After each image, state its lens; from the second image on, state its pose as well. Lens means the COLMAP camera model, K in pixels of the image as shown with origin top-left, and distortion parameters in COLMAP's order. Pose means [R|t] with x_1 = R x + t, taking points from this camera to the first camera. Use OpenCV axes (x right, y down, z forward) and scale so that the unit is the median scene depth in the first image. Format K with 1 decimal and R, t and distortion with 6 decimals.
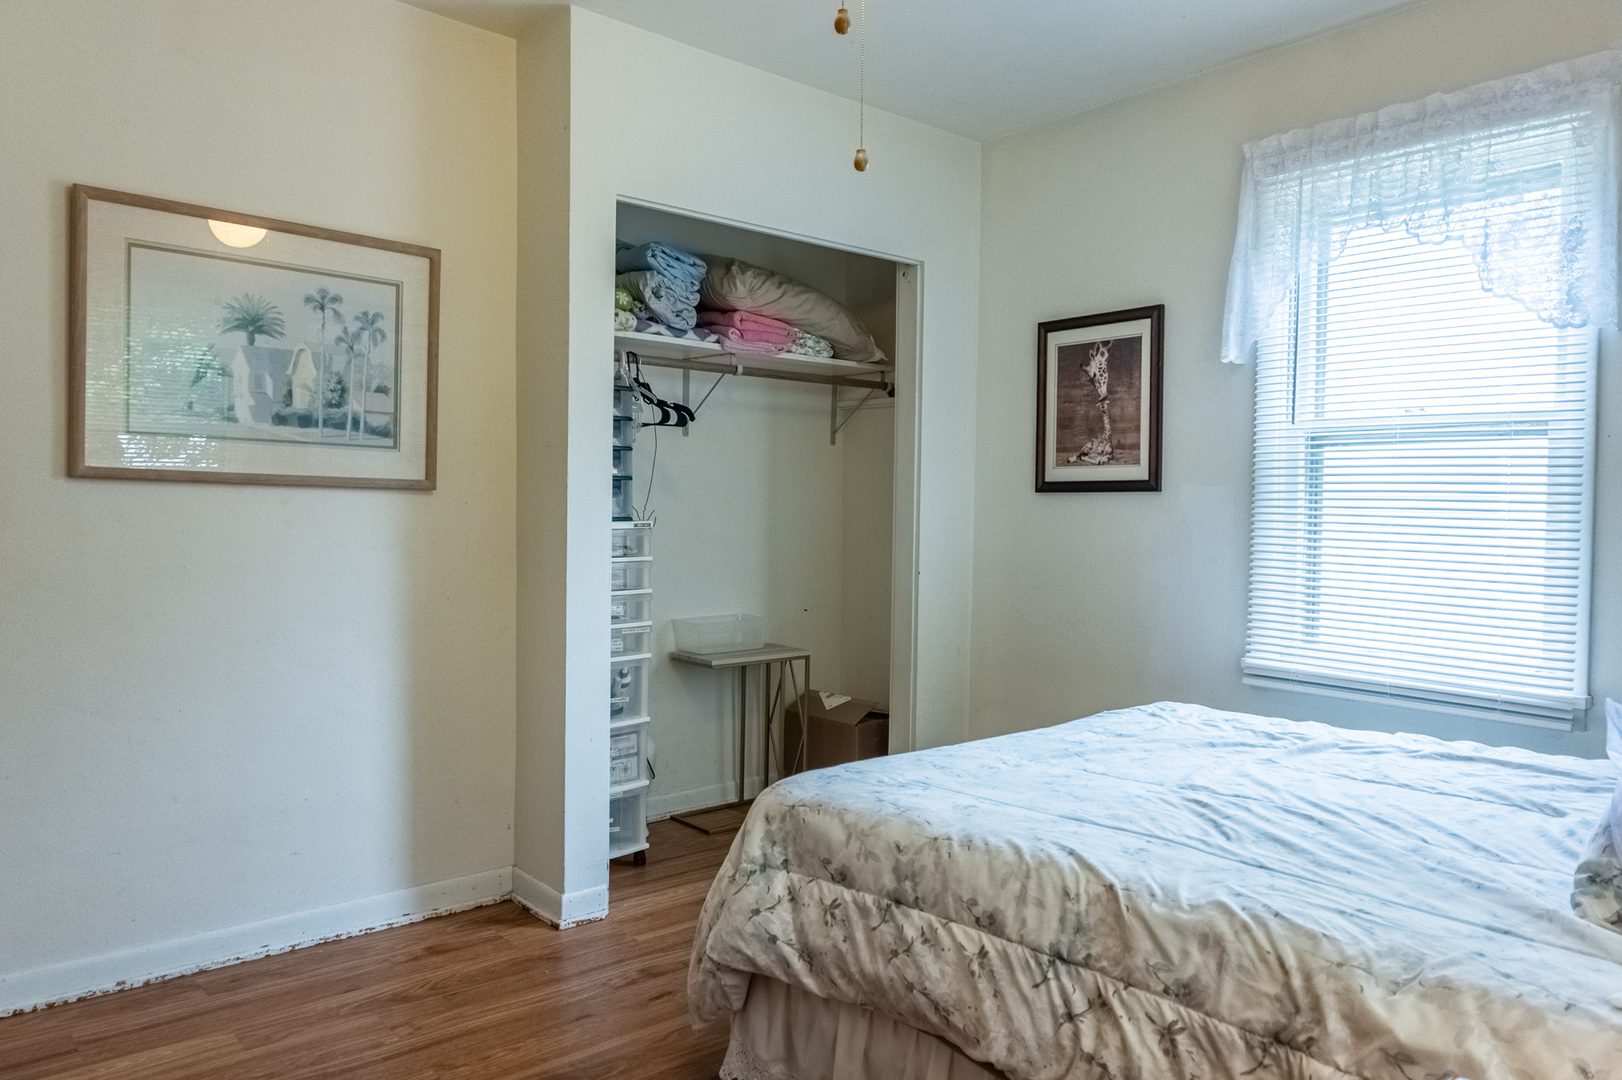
lens RADIAL K [[1115.6, 0, 806.4], [0, 1115.6, 542.0], [0, 0, 1]] dist [-0.003982, -0.002476]
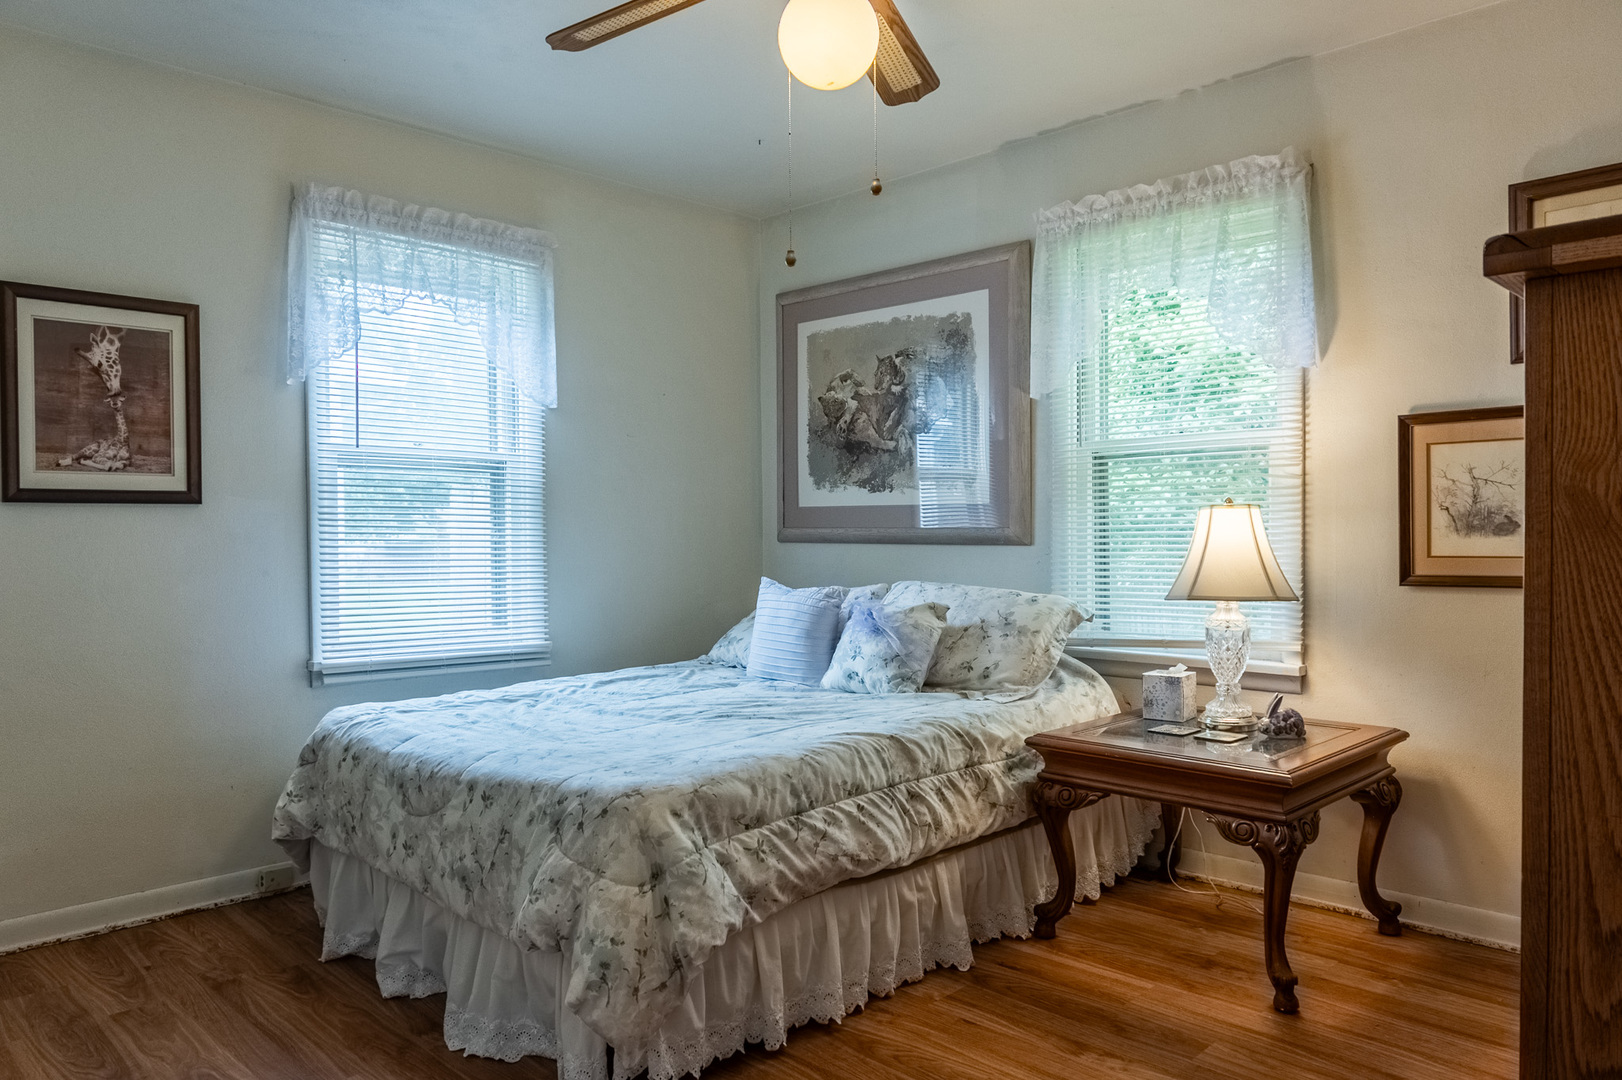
lens RADIAL K [[1115.6, 0, 806.3], [0, 1115.6, 537.6], [0, 0, 1]] dist [-0.003982, -0.002476]
pose [[-0.077062, -0.018731, 0.996850, -1.106217], [0.031321, 0.999285, 0.021198, -0.035106], [-0.996534, 0.032856, -0.076420, 0.948558]]
